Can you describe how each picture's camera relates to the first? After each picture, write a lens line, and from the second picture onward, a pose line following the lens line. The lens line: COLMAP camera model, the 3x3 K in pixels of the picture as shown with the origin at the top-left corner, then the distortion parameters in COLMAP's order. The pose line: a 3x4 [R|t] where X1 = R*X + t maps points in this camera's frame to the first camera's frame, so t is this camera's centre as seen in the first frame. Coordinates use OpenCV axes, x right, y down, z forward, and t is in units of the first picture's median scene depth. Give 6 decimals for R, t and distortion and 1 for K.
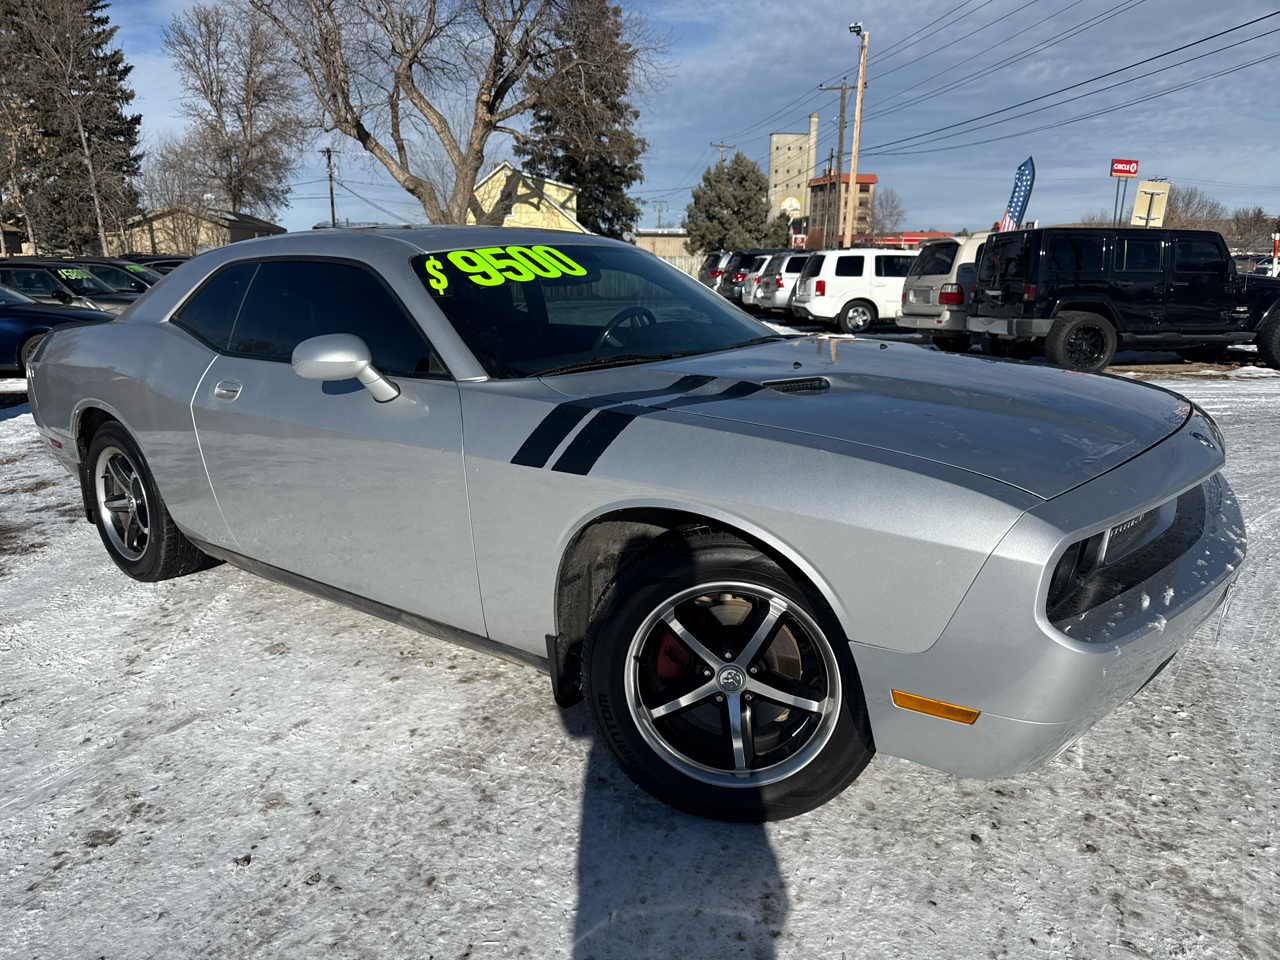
lens RADIAL K [[884.6, 0, 645.8], [0, 884.6, 480.3], [0, 0, 1]] dist [0.029756, -0.044350]
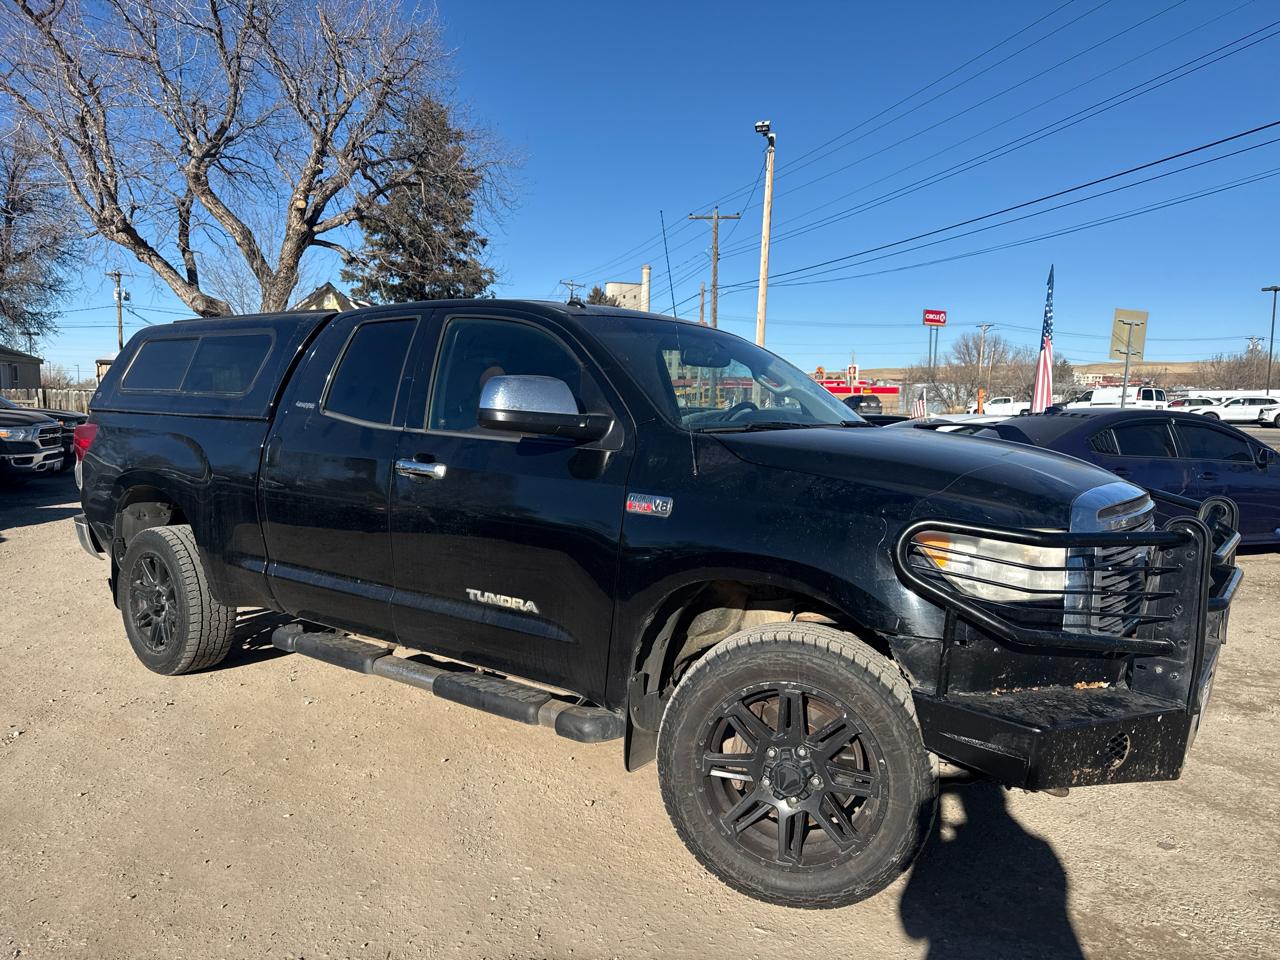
lens RADIAL K [[880.5, 0, 645.6], [0, 880.5, 485.3], [0, 0, 1]] dist [0.029536, -0.040621]
pose [[0.983810, -0.013547, 0.178703, -0.012785], [0.039391, 0.989100, -0.141877, -0.035043], [-0.174833, 0.146620, 0.973620, 0.141460]]
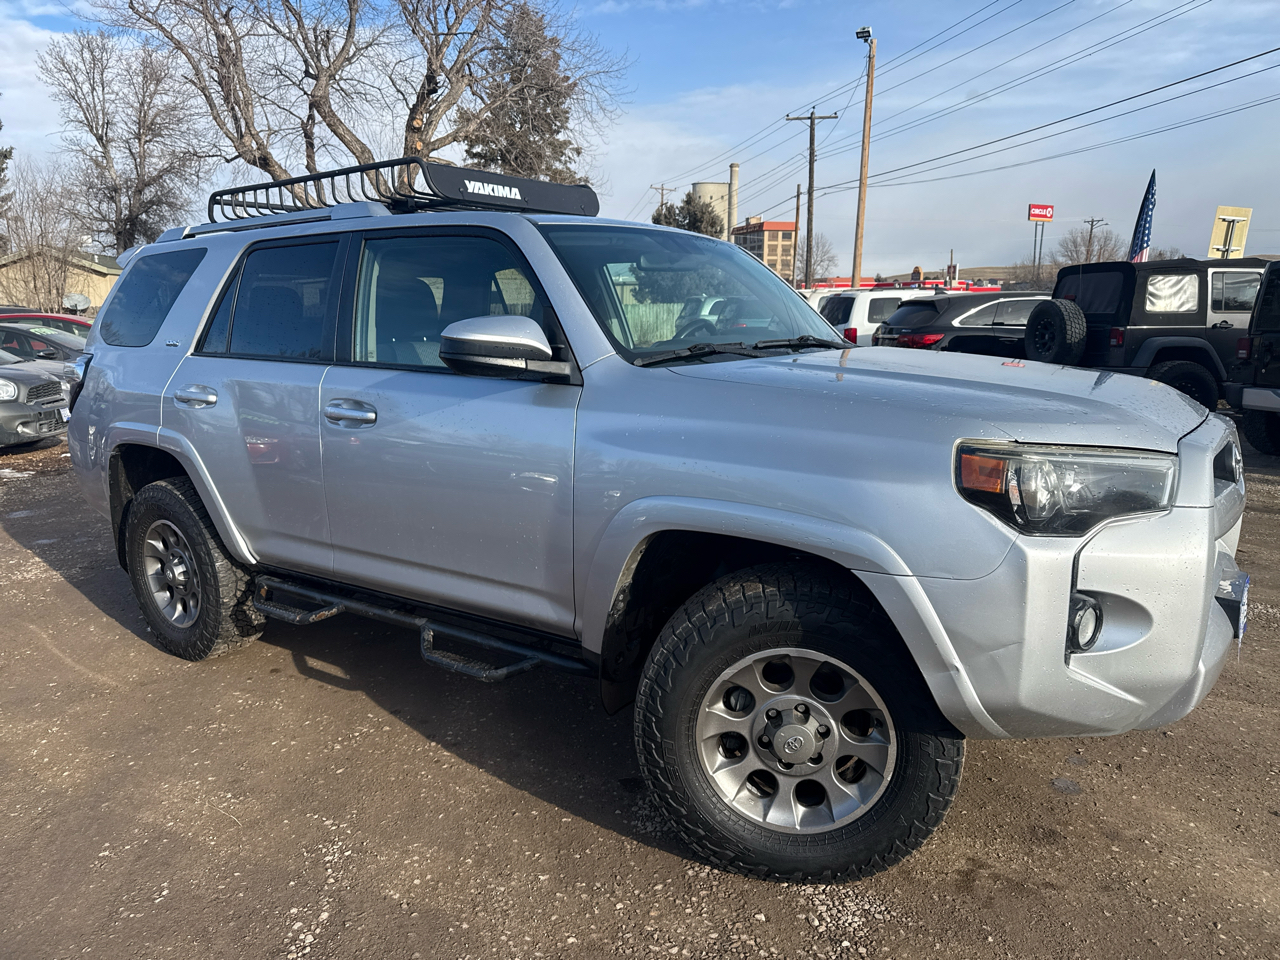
lens RADIAL K [[883.0, 0, 643.4], [0, 883.0, 484.1], [0, 0, 1]] dist [0.028305, -0.037886]
pose [[0.996448, -0.028140, 0.079371, -0.028860], [0.031766, 0.998491, -0.044796, -0.025099], [-0.077991, 0.047159, 0.995838, 0.102685]]
